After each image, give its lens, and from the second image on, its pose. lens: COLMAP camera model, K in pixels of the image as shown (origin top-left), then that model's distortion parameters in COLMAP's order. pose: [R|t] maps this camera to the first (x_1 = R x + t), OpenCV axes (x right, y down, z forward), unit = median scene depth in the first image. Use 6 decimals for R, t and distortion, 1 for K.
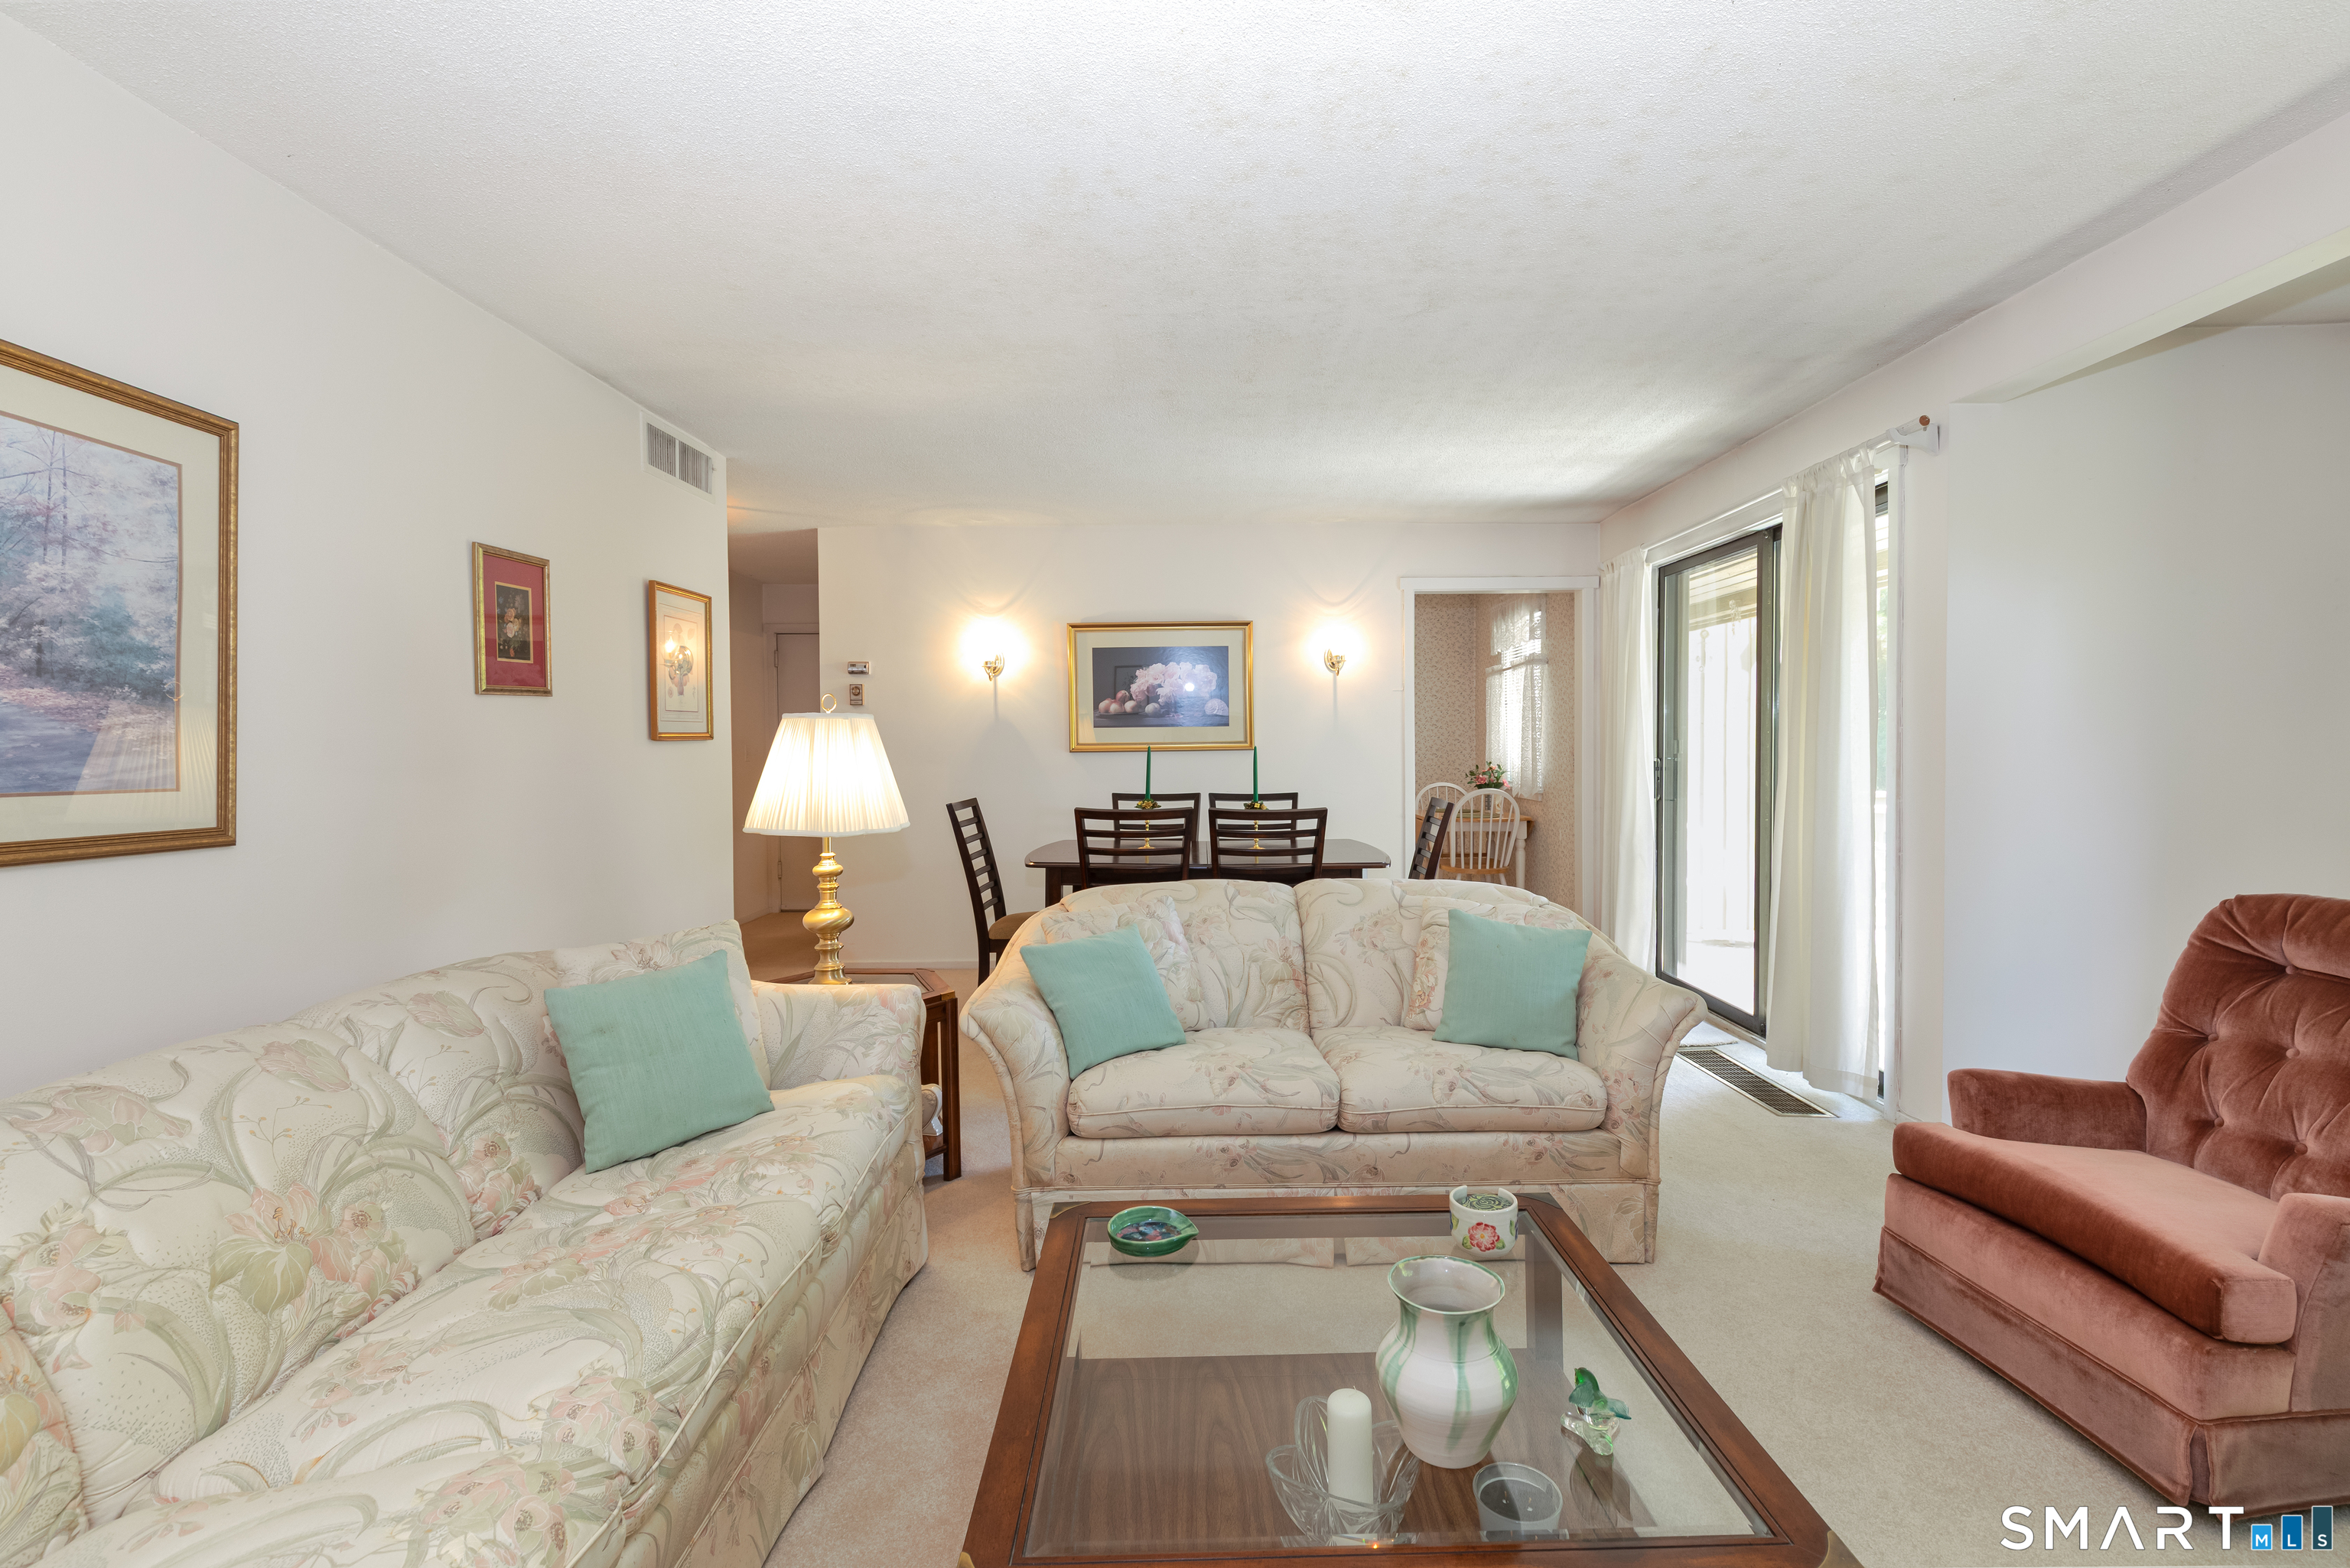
lens RADIAL K [[1057.2, 0, 1186.6], [0, 1057.2, 772.6], [0, 0, 1]] dist [0.000954, -0.001105]
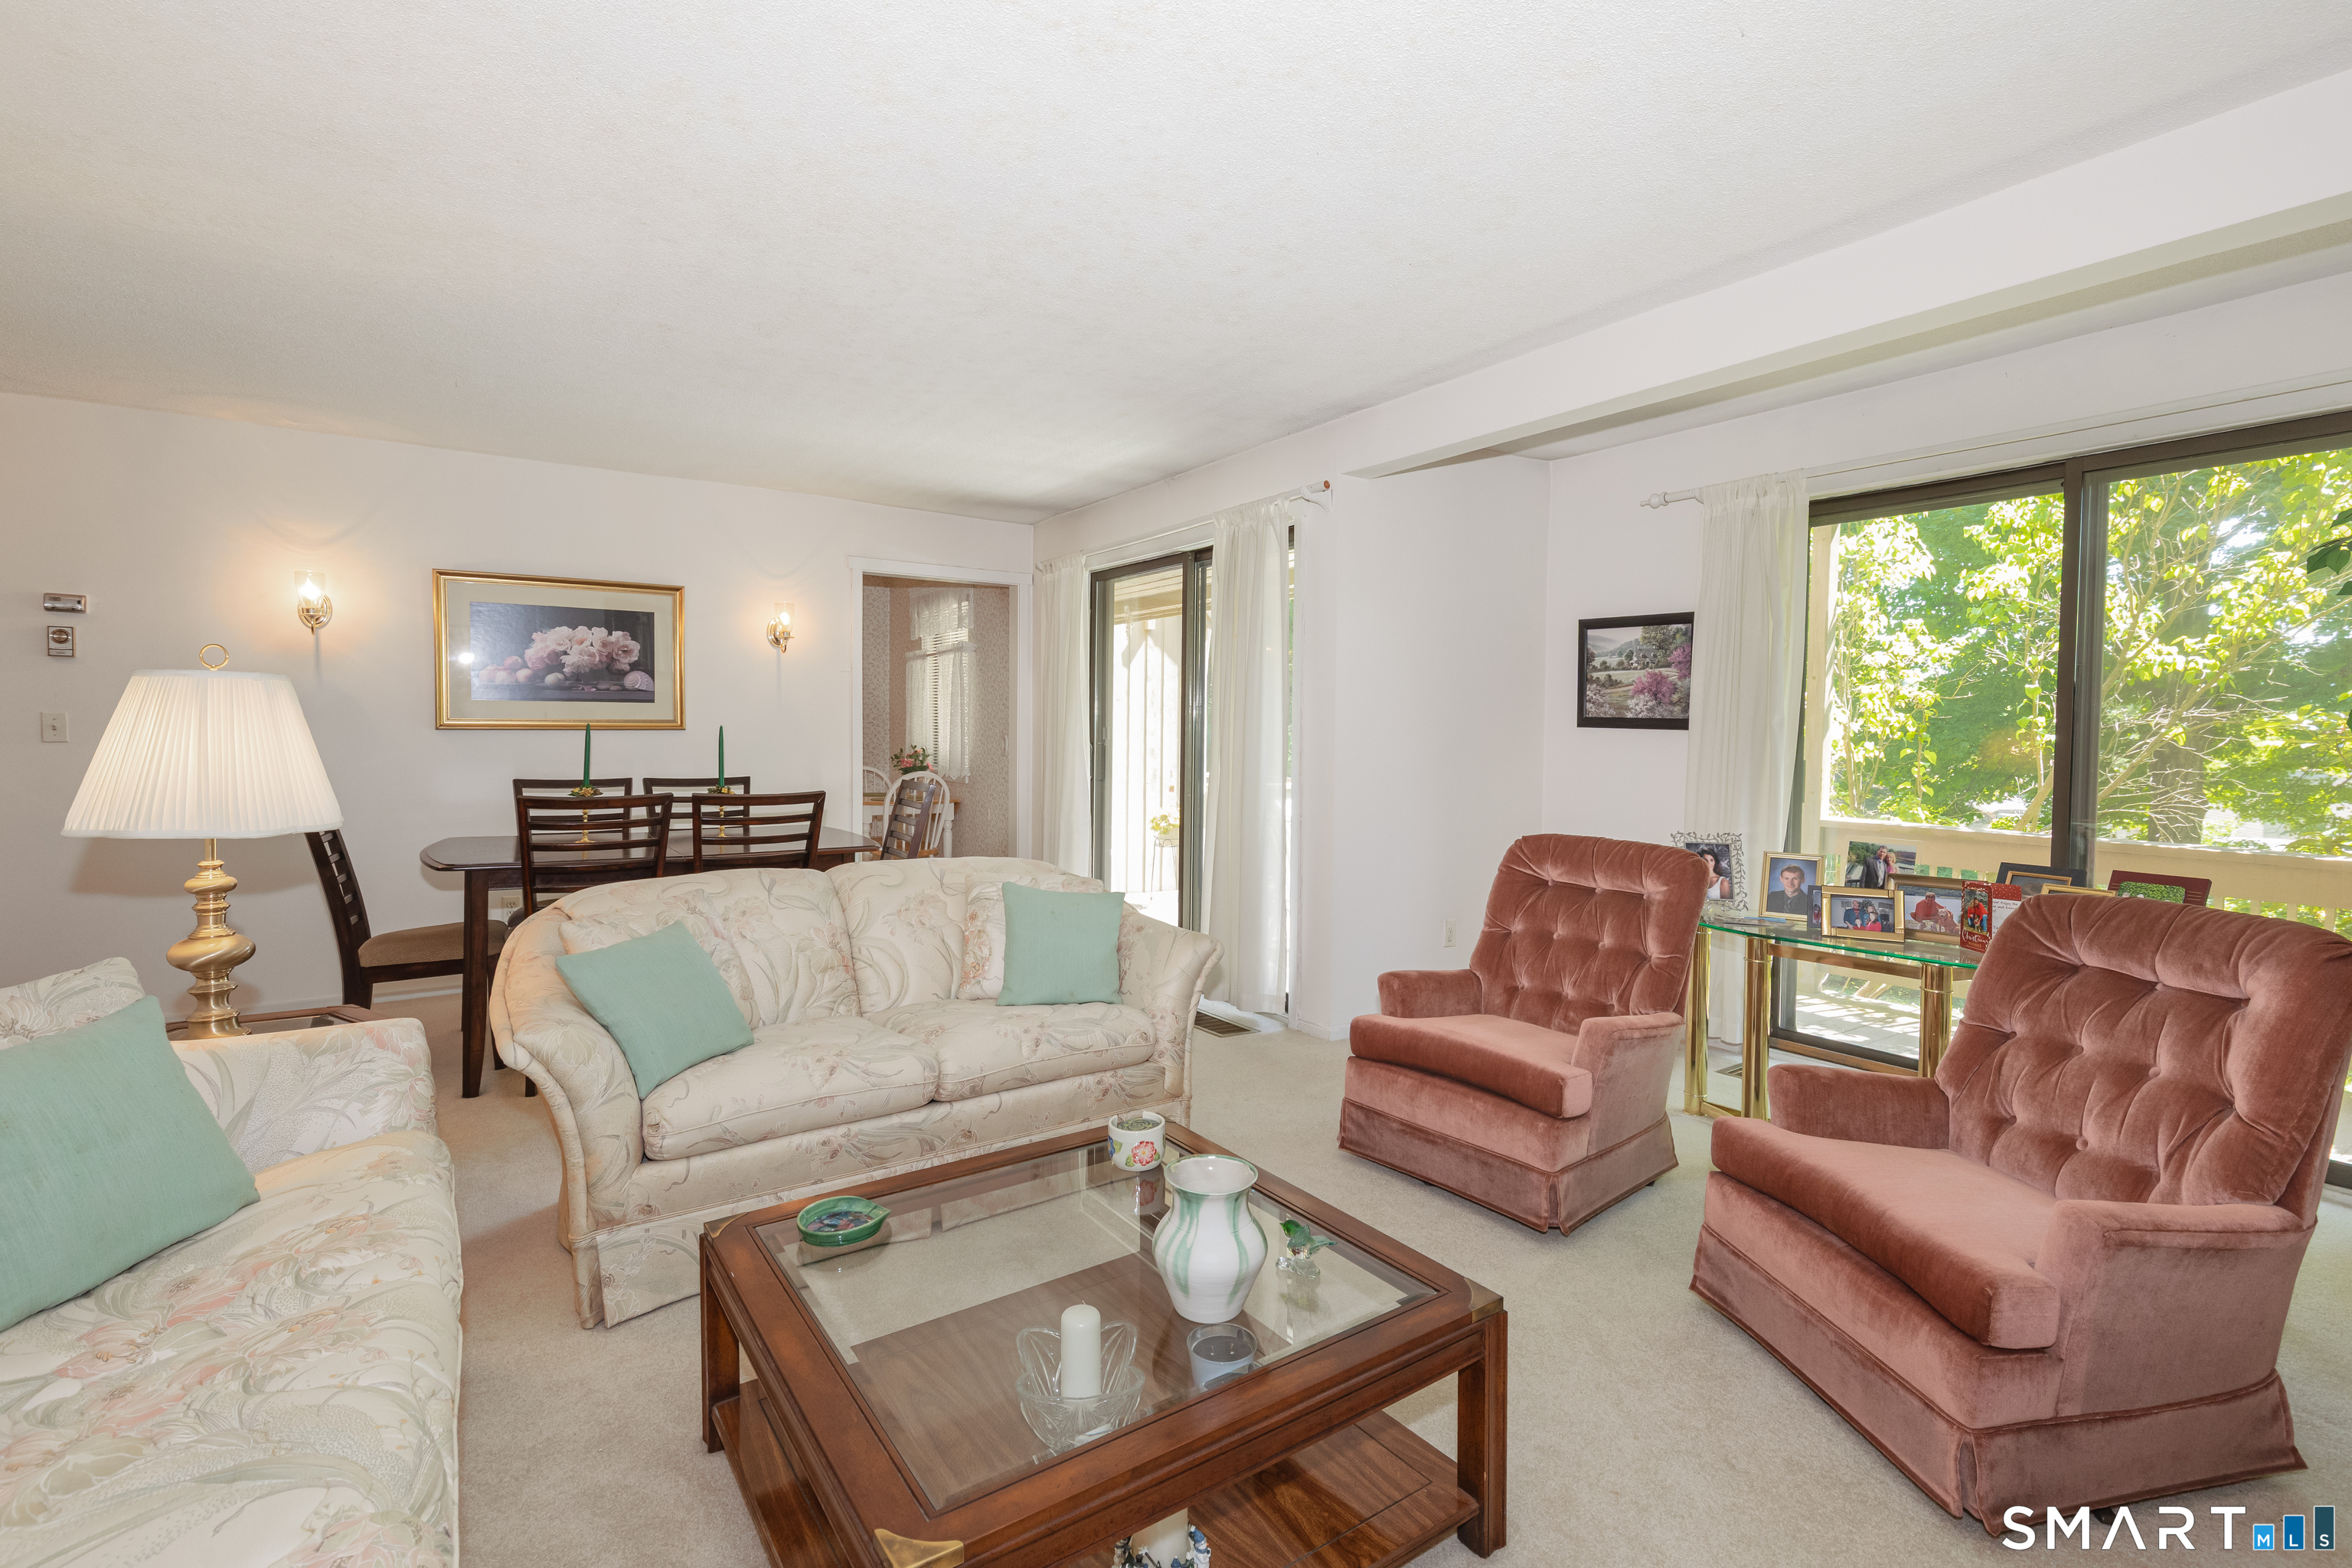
lens RADIAL K [[1080.4, 0, 1182.1], [0, 1080.4, 764.4], [0, 0, 1]] dist [0.002951, -0.000663]
pose [[0.827704, -0.002520, 0.561159, -0.245213], [-0.000915, 0.999983, 0.005839, 0.004493], [-0.561164, -0.005346, 0.827687, -0.001004]]
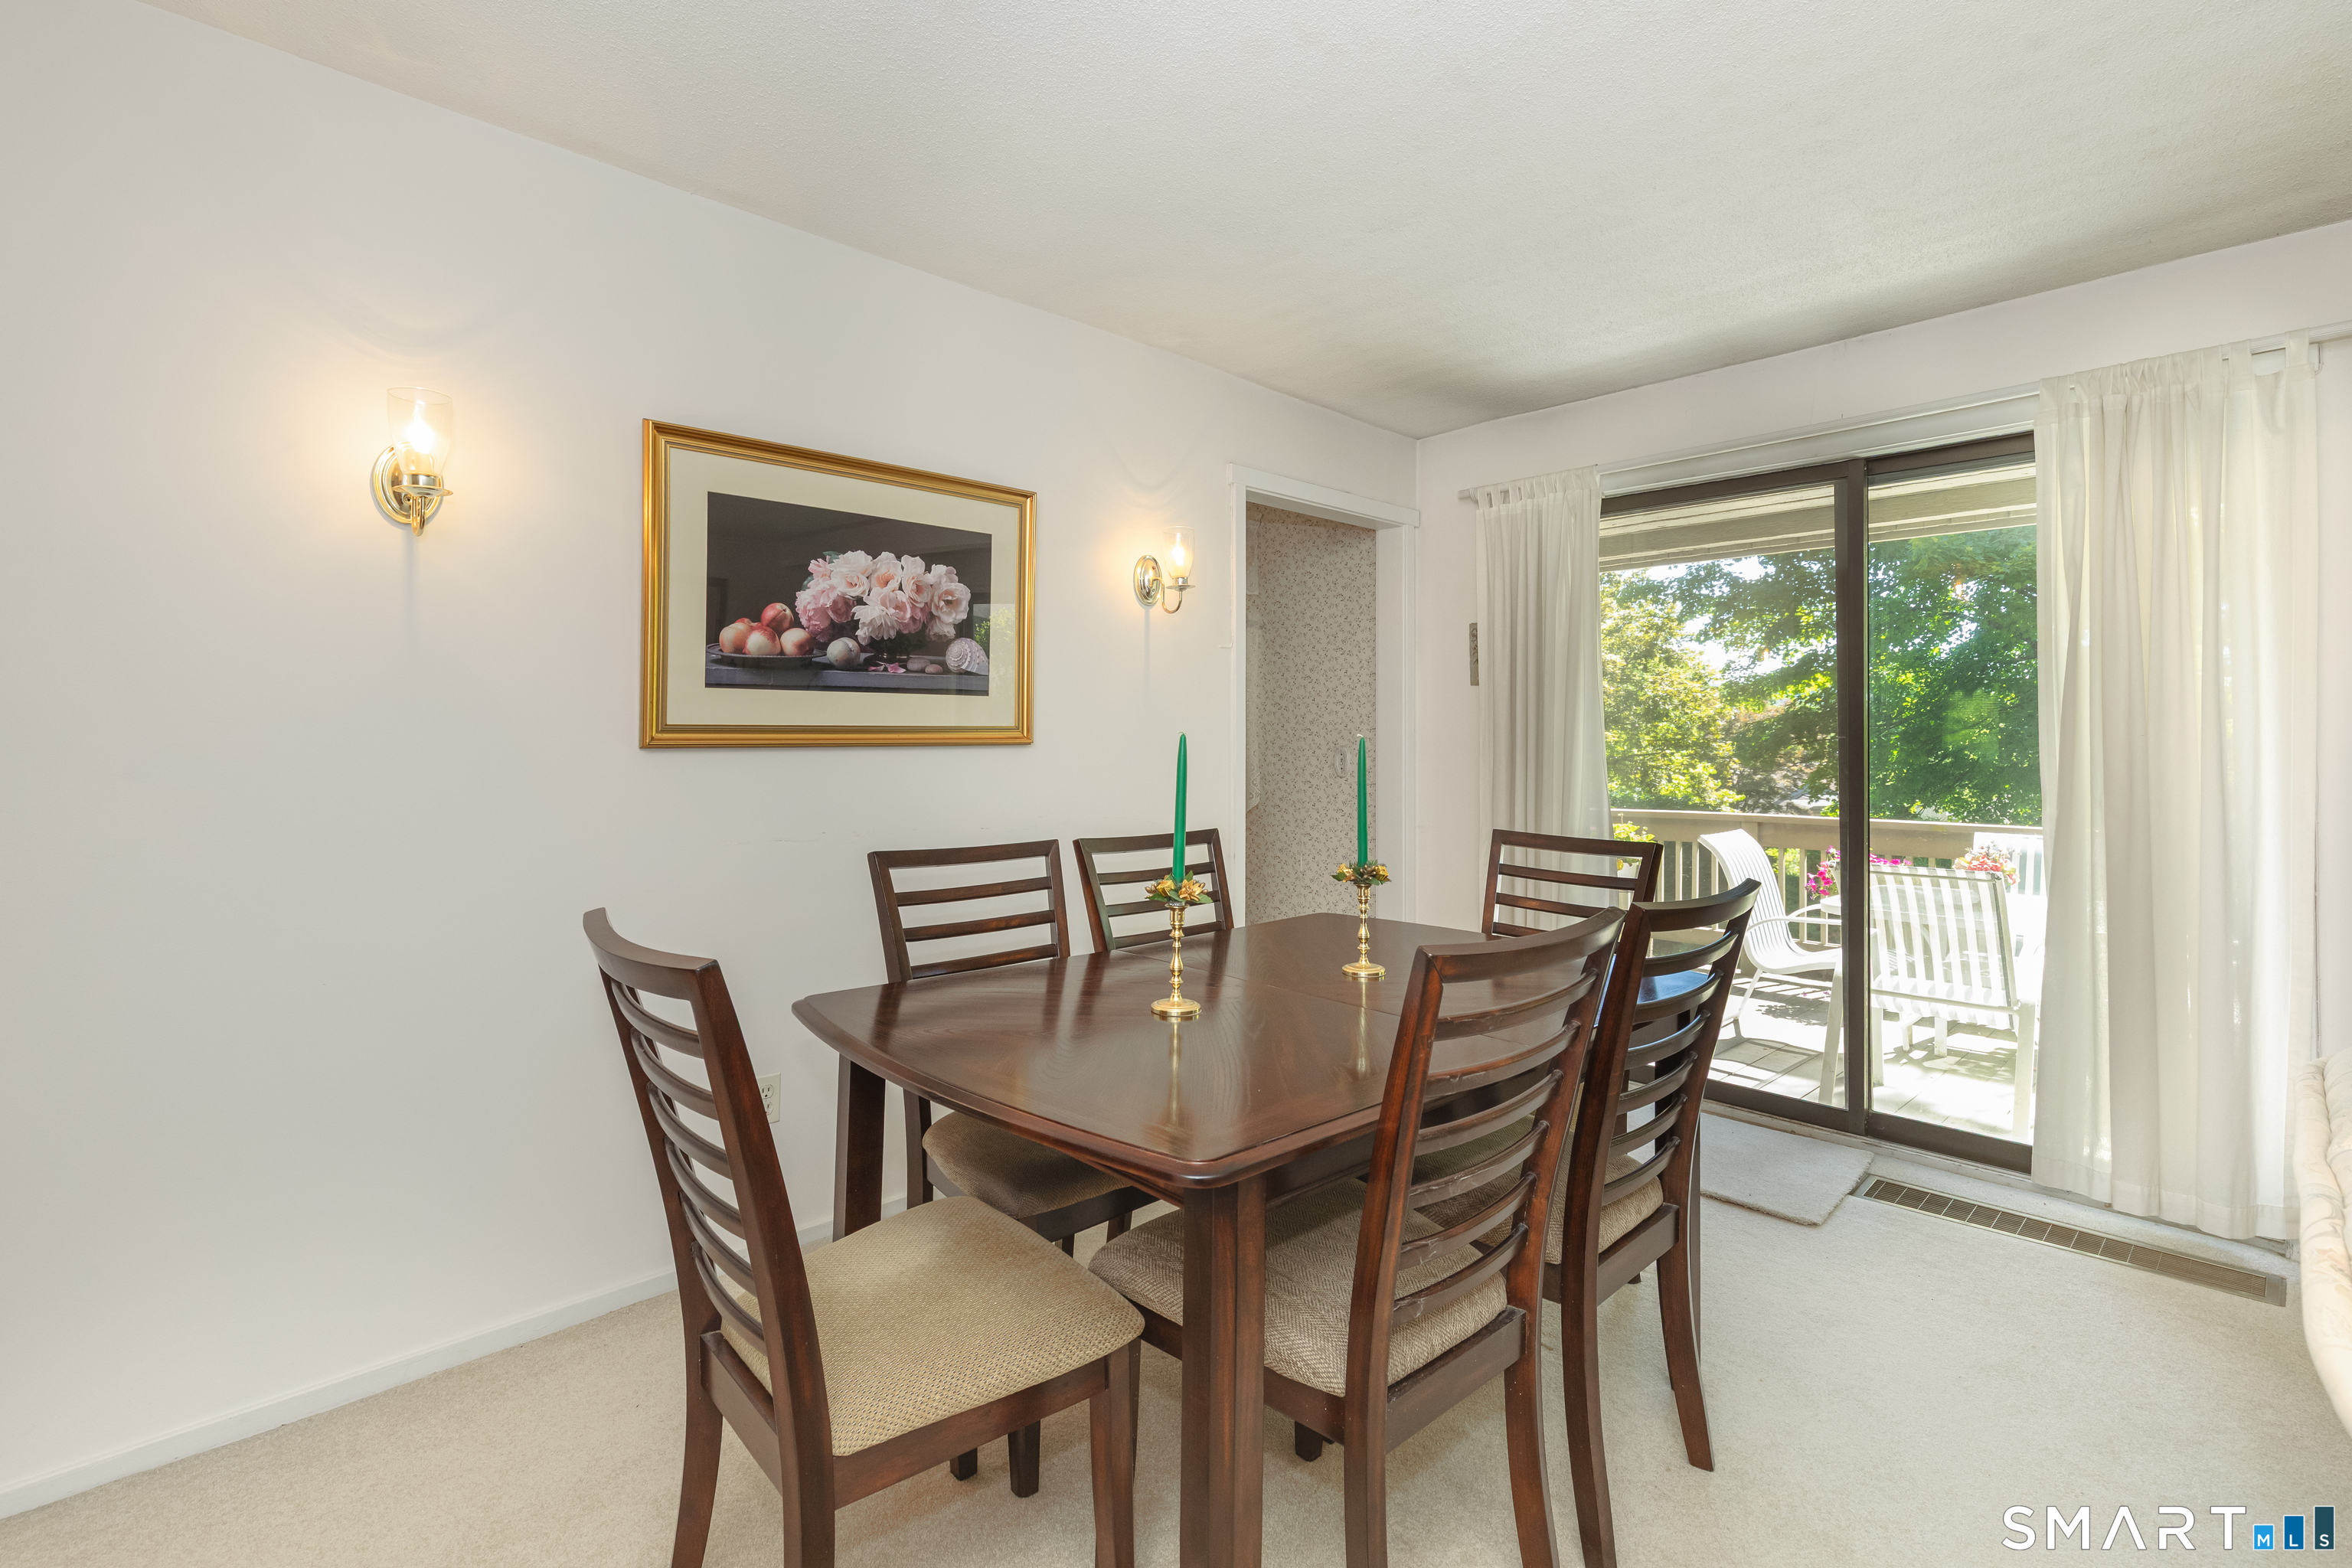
lens RADIAL K [[1051.2, 0, 1173.7], [0, 1051.2, 736.2], [0, 0, 1]] dist [0.000929, -0.000146]
pose [[0.731616, 0.013010, 0.681592, -0.553213], [0.009569, 0.999523, -0.029351, -0.024071], [-0.681649, 0.027996, 0.731143, 1.386287]]
